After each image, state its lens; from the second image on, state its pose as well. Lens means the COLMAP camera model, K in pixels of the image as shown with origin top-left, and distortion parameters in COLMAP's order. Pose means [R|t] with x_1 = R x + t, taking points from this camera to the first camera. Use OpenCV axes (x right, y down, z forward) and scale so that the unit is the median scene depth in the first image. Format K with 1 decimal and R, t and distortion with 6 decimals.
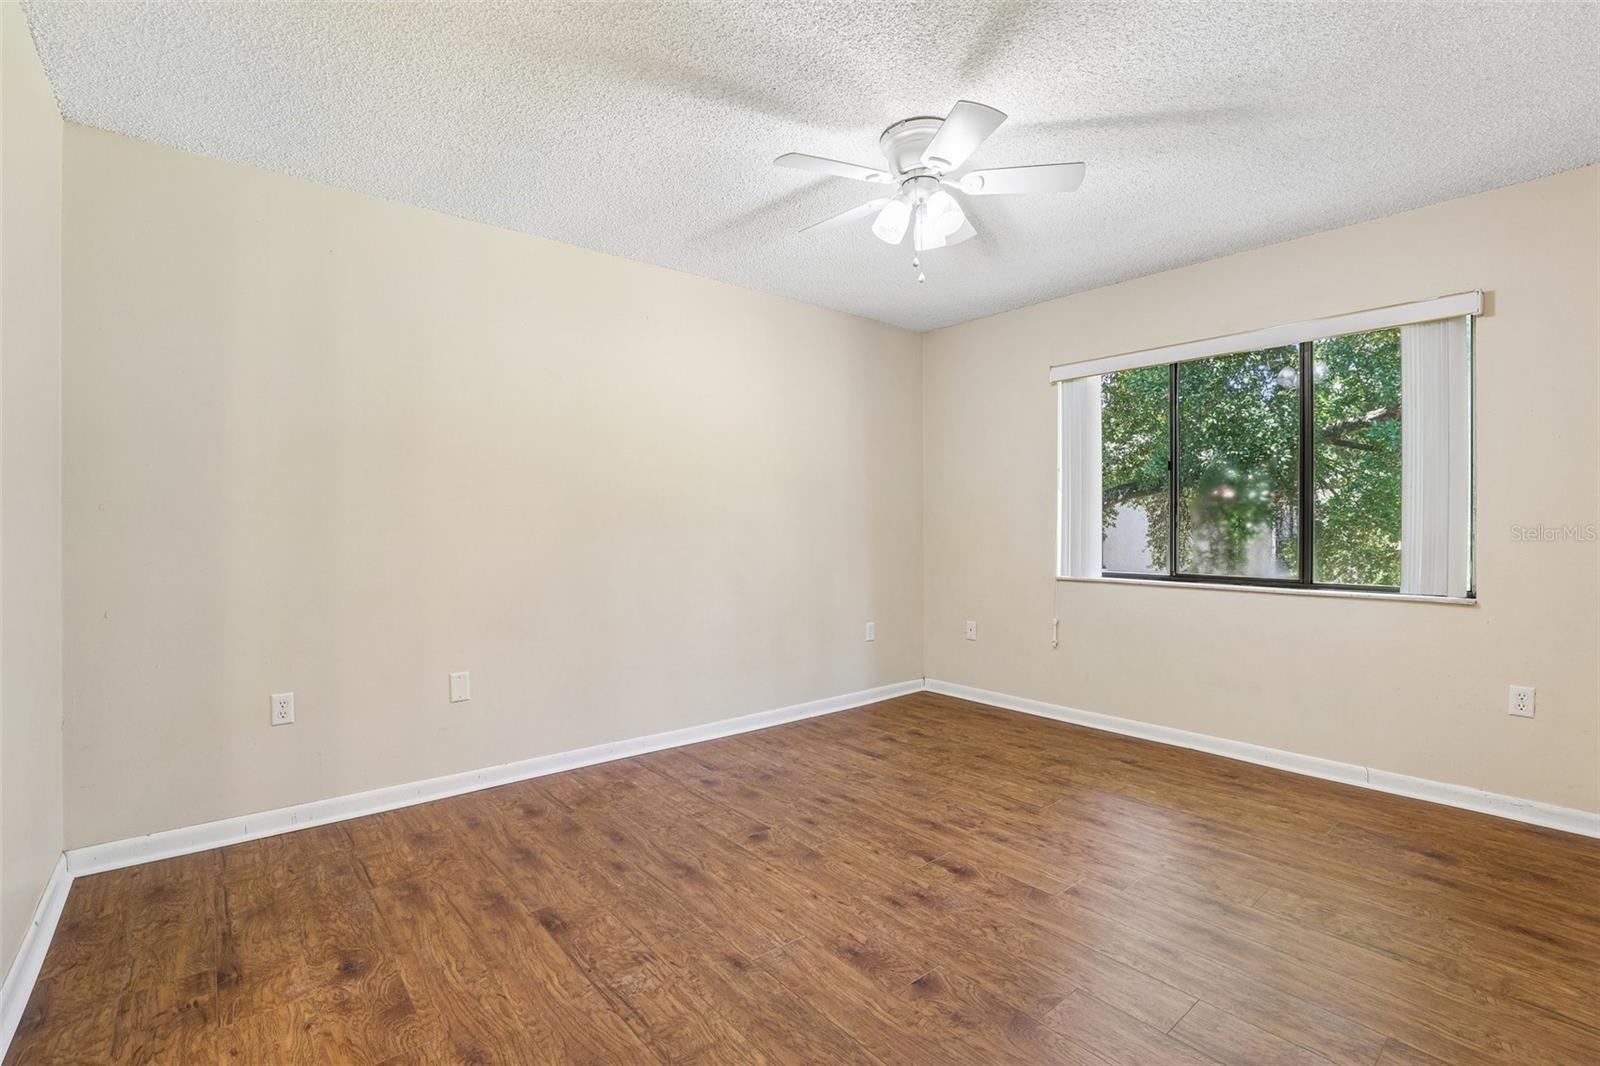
lens RADIAL K [[730.4, 0, 799.0], [0, 730.4, 523.1], [0, 0, 1]] dist [-0.028308, 0.006957]
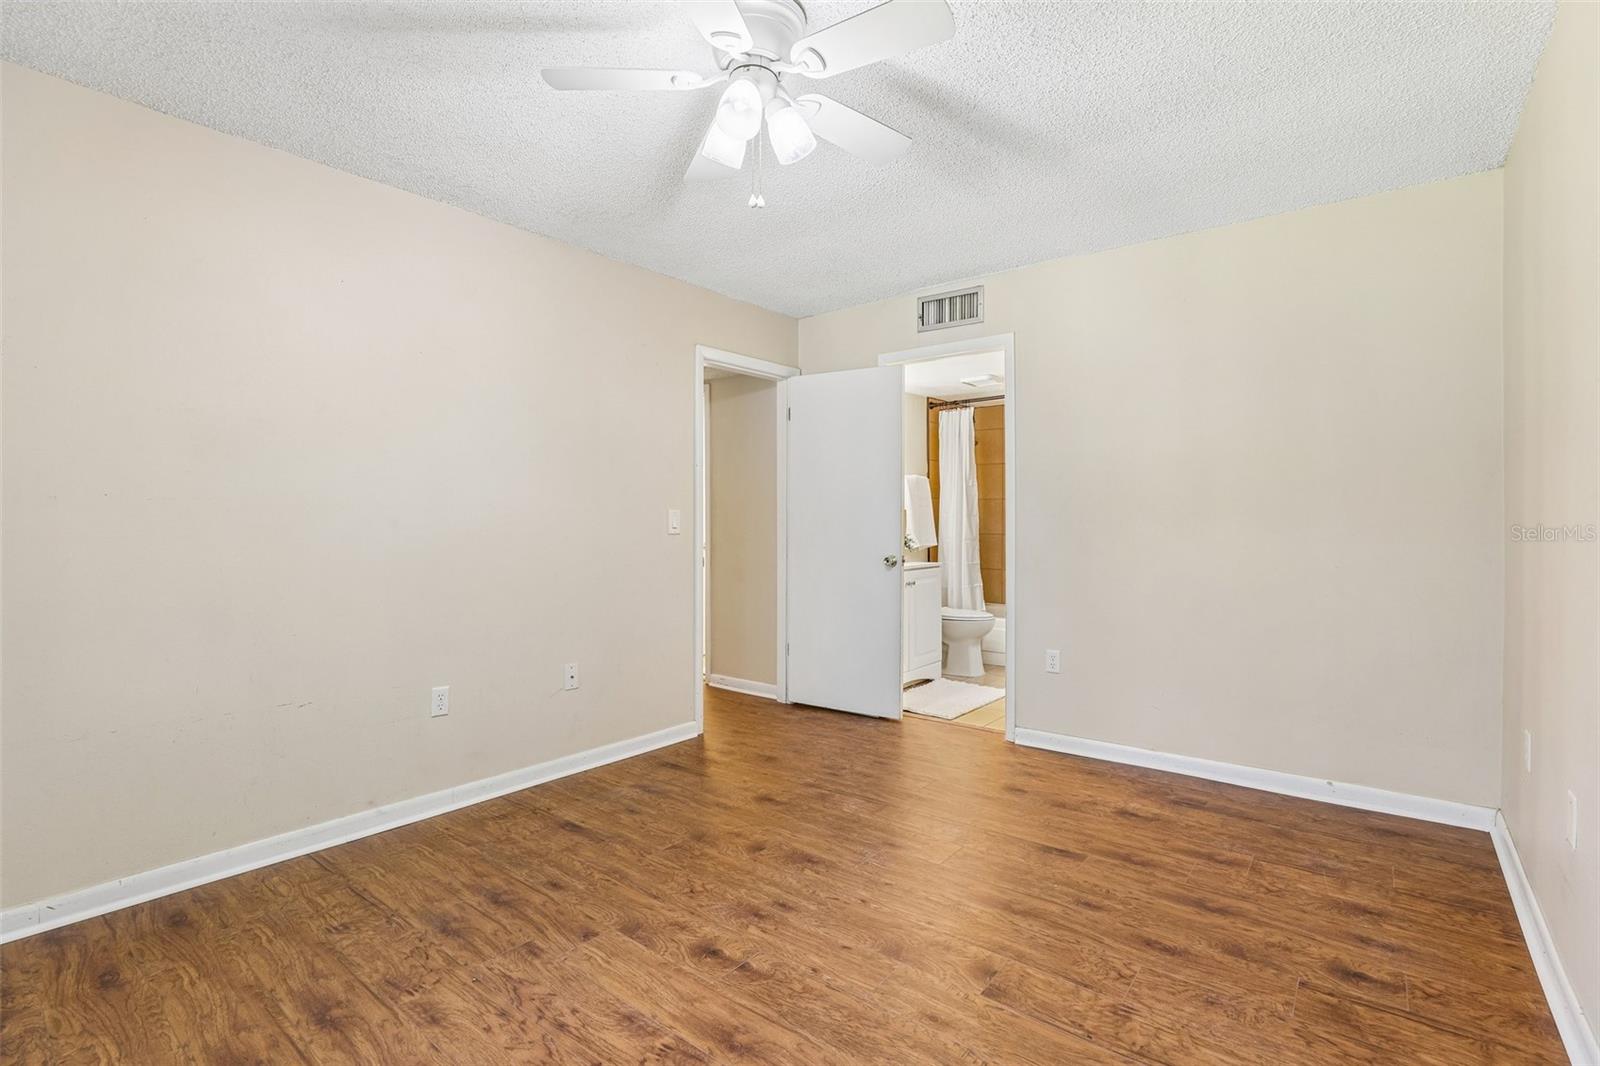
lens RADIAL K [[730.4, 0, 803.7], [0, 730.4, 529.0], [0, 0, 1]] dist [-0.028308, 0.006957]
pose [[-0.978738, 0.004750, -0.205060, 0.298571], [0.002288, 0.999922, 0.012240, -0.006250], [0.205103, 0.011510, -0.978673, 1.921664]]
